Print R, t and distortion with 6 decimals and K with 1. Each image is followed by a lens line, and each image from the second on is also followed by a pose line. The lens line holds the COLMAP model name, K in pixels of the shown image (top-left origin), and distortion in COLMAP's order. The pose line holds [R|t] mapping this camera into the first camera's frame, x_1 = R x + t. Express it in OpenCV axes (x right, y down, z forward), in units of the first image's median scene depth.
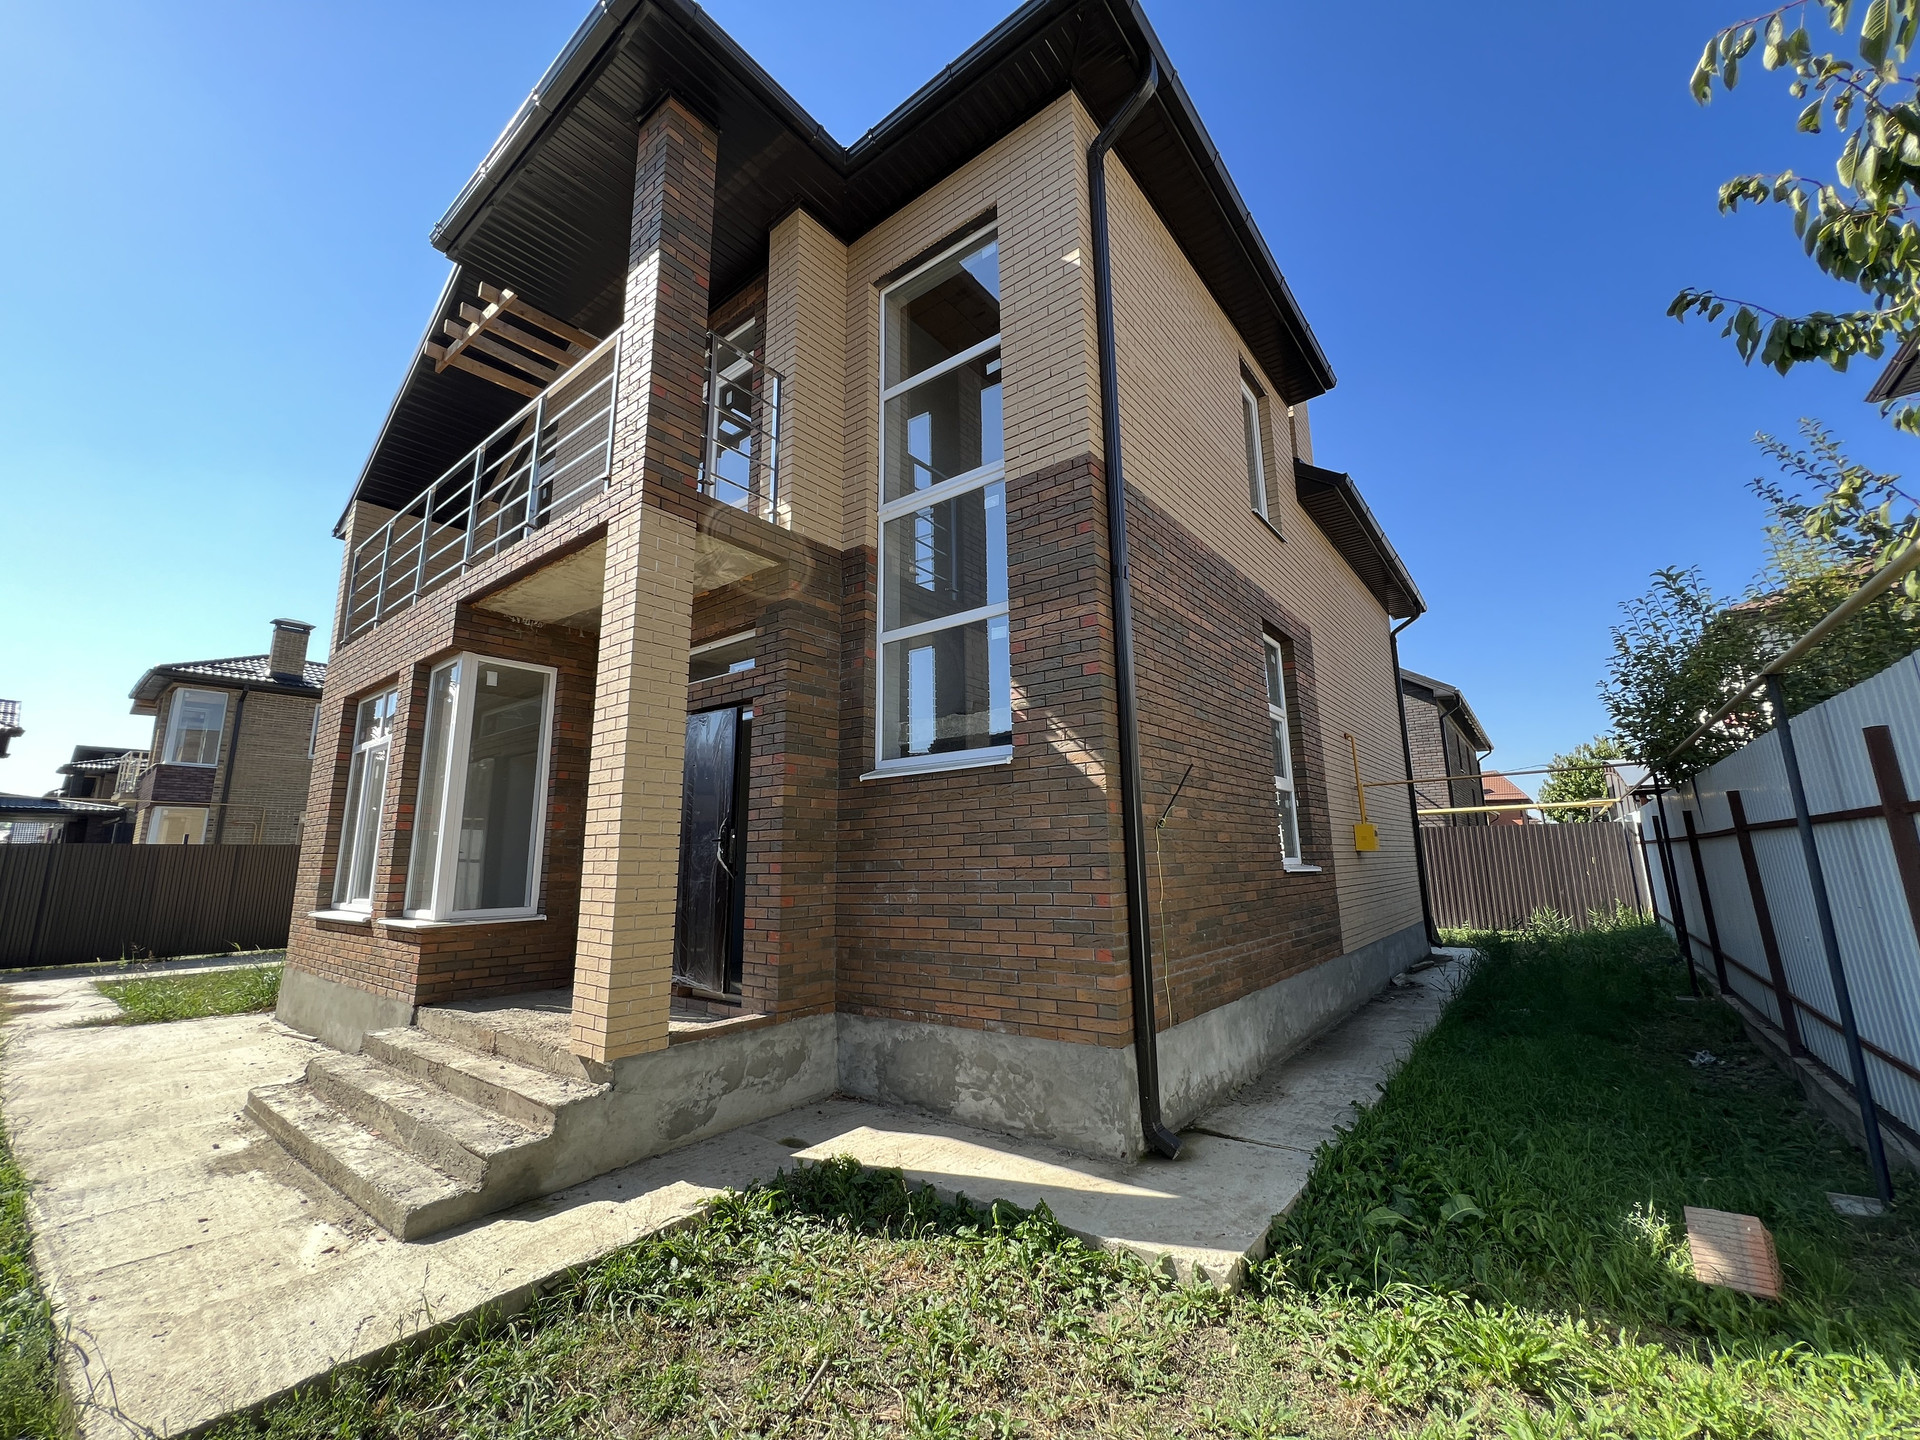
lens RADIAL K [[769.3, 0, 961.3], [0, 769.3, 717.9], [0, 0, 1]] dist [0.001892, 0.000380]
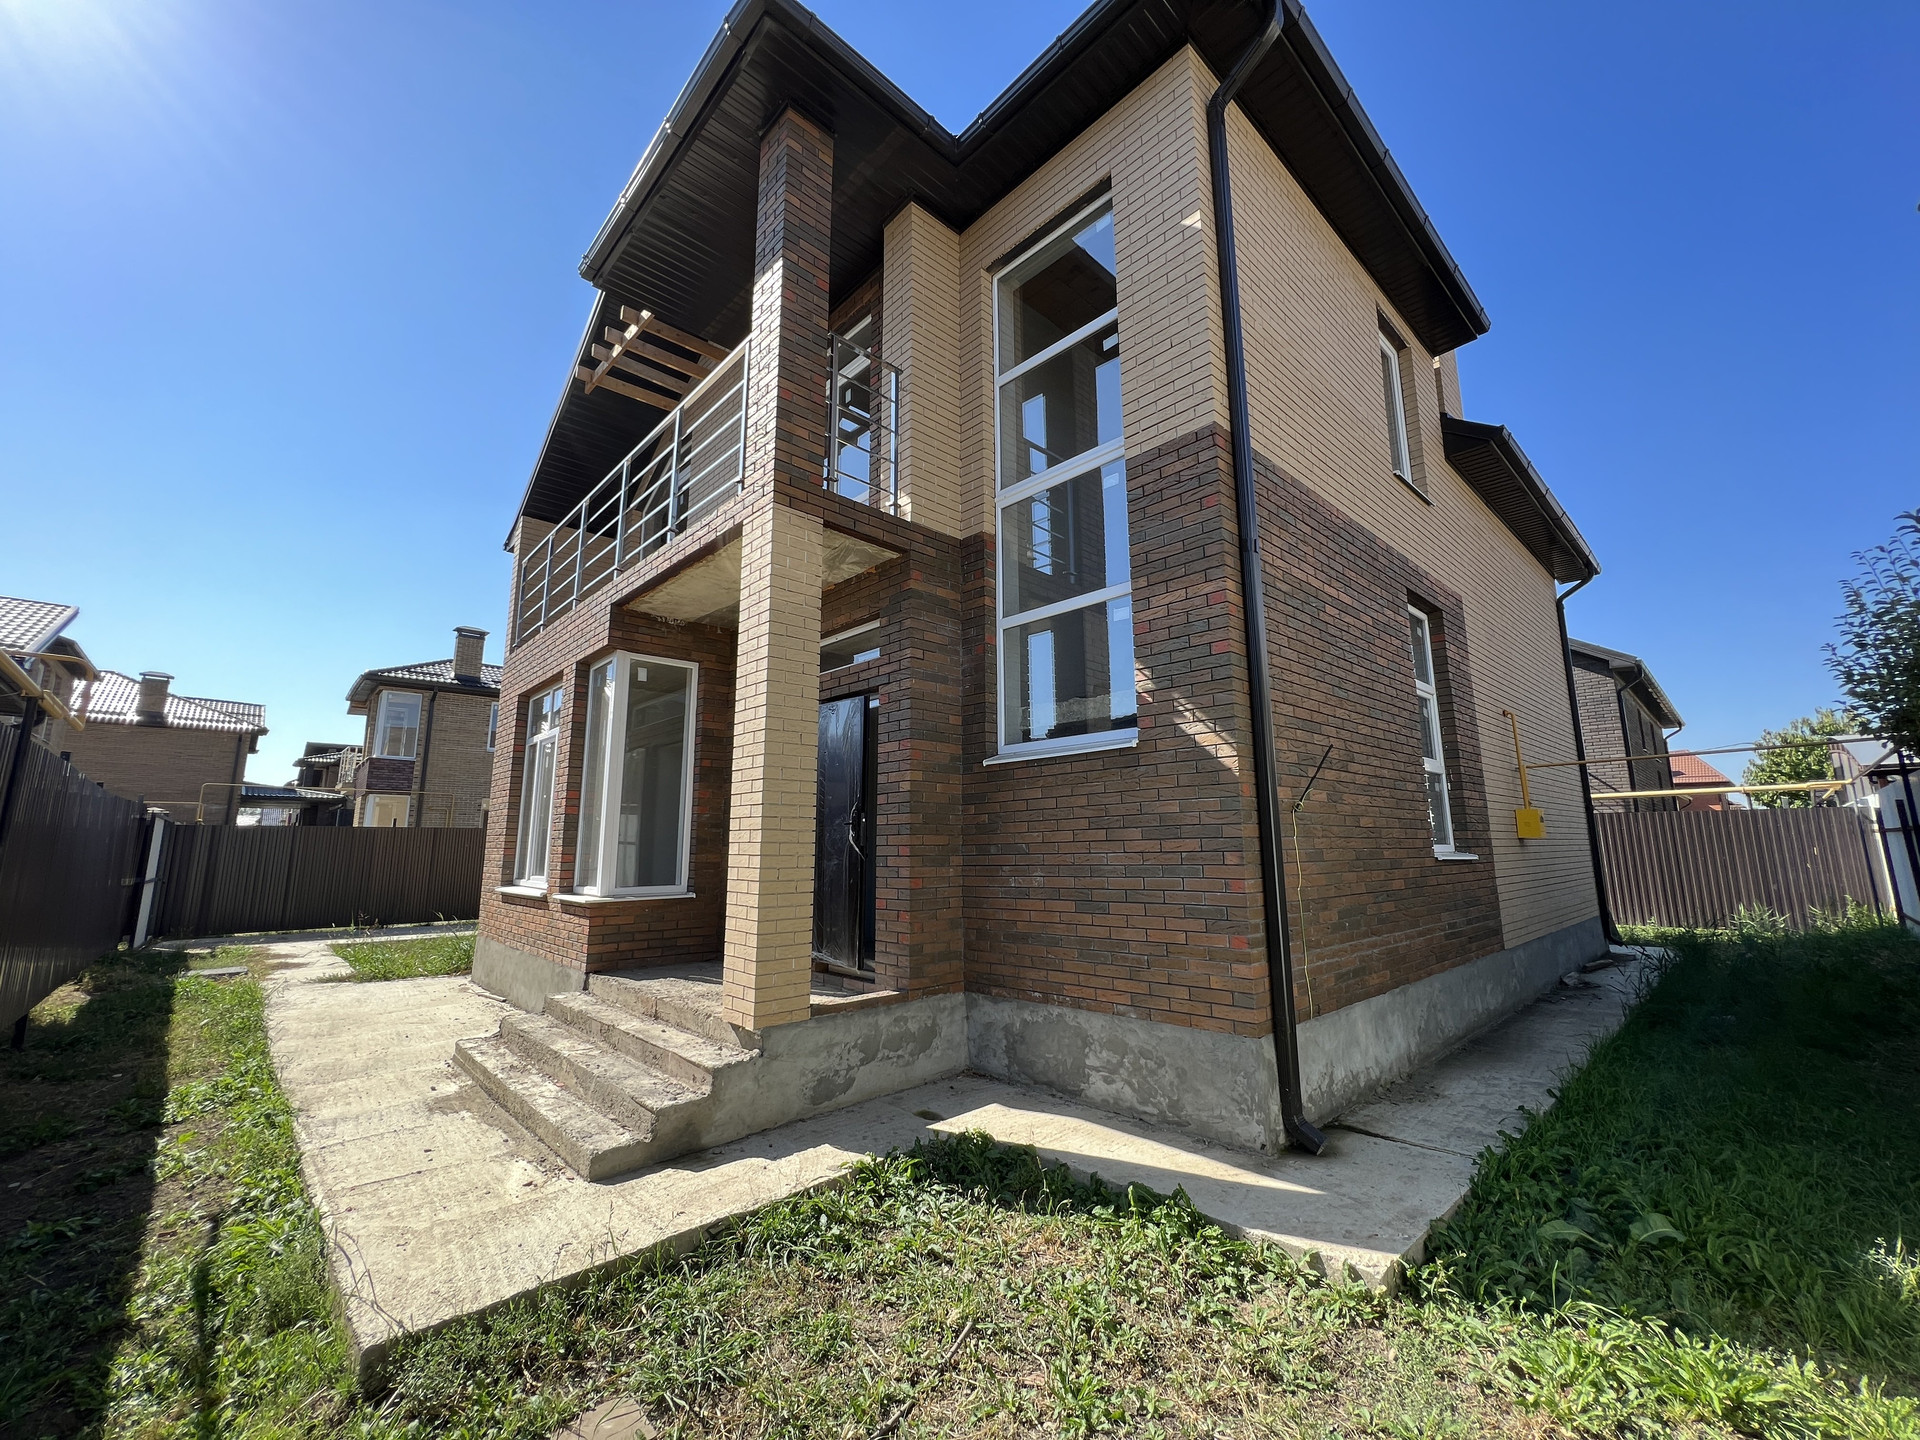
lens RADIAL K [[769.3, 0, 962.6], [0, 769.3, 717.6], [0, 0, 1]] dist [0.001892, 0.000380]
pose [[0.989027, -0.017603, -0.146685, -0.007355], [0.020125, 0.999674, 0.015730, 0.001571], [0.146361, -0.018509, 0.989058, -0.004156]]
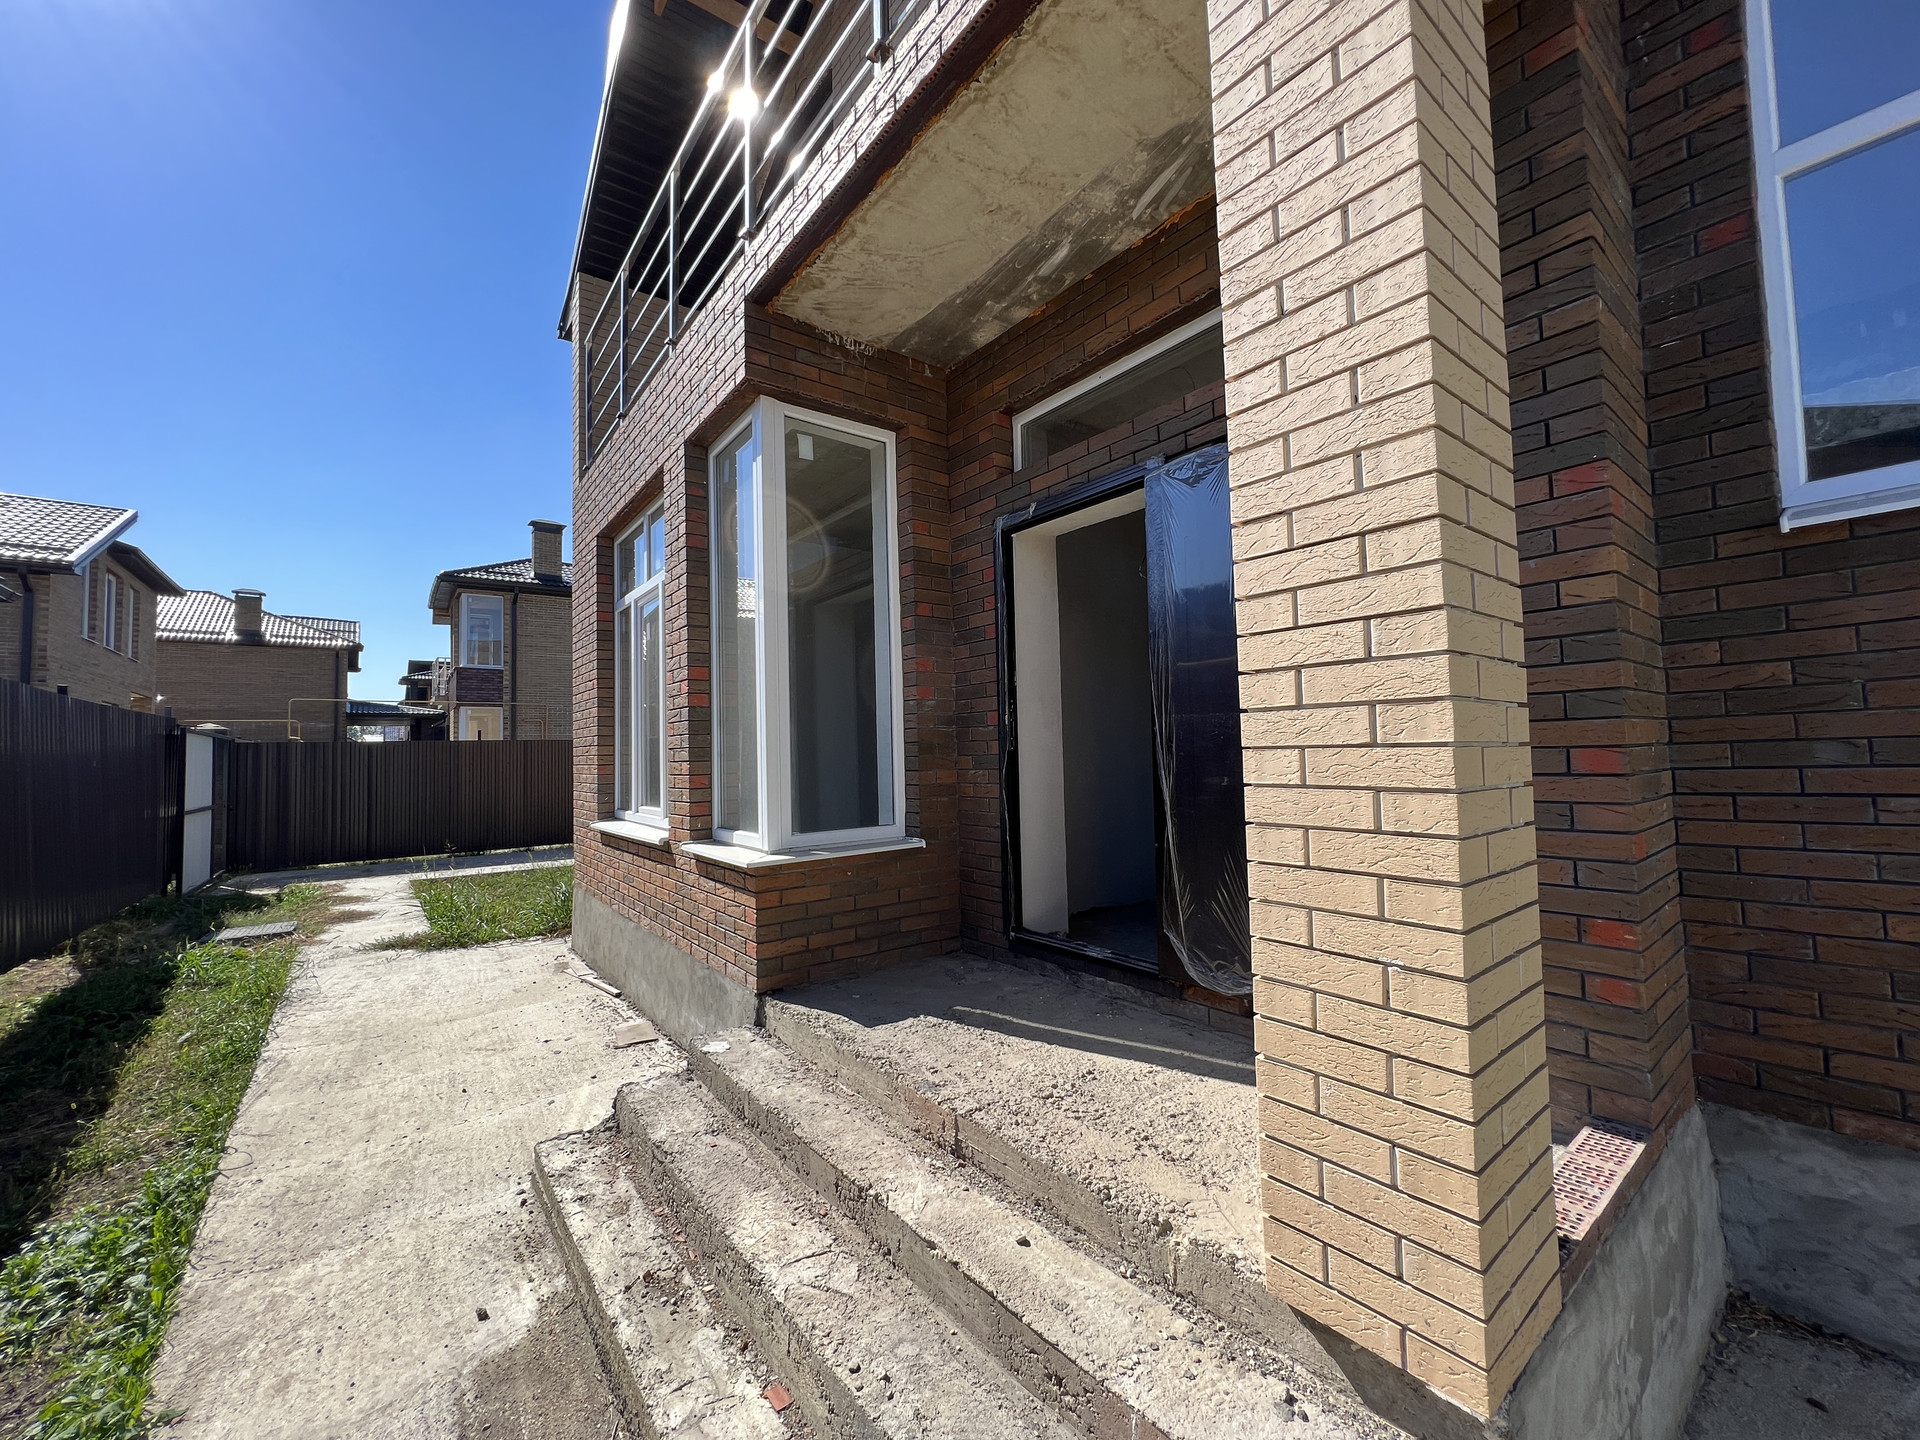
lens RADIAL K [[769.3, 0, 966.5], [0, 769.3, 713.3], [0, 0, 1]] dist [0.001892, 0.000380]
pose [[0.970892, -0.025795, -0.238123, -0.363220], [0.058553, 0.989581, 0.131537, 0.081151], [0.232249, -0.141651, 0.962287, 0.443996]]
